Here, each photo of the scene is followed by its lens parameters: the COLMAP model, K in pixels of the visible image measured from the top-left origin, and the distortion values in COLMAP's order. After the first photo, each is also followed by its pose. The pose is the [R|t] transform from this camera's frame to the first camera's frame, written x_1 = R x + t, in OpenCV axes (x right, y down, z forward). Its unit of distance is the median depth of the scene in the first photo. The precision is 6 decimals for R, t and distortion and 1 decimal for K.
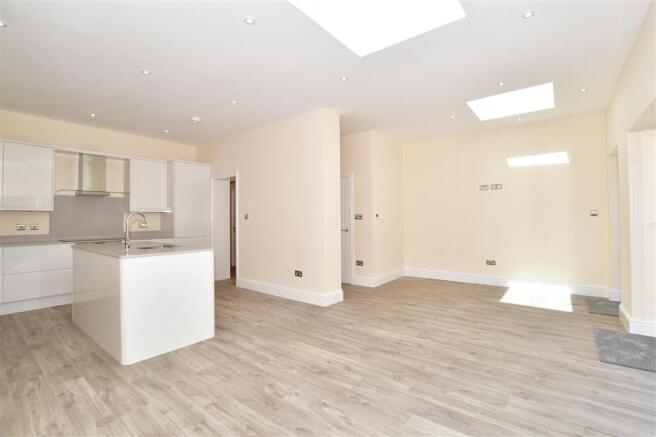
lens RADIAL K [[294.2, 0, 329.2], [0, 294.2, 219.8], [0, 0, 1]] dist [0.000614, 0.000171]
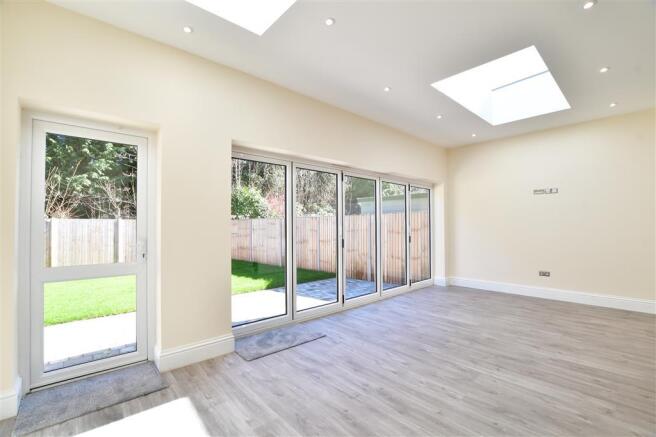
lens RADIAL K [[294.2, 0, 327.5], [0, 294.2, 219.5], [0, 0, 1]] dist [0.000614, 0.000171]
pose [[-0.988382, 0.009053, 0.151719, 0.629511], [0.005938, 0.999763, -0.020968, -0.006087], [-0.151873, -0.019823, -0.988201, 2.026113]]
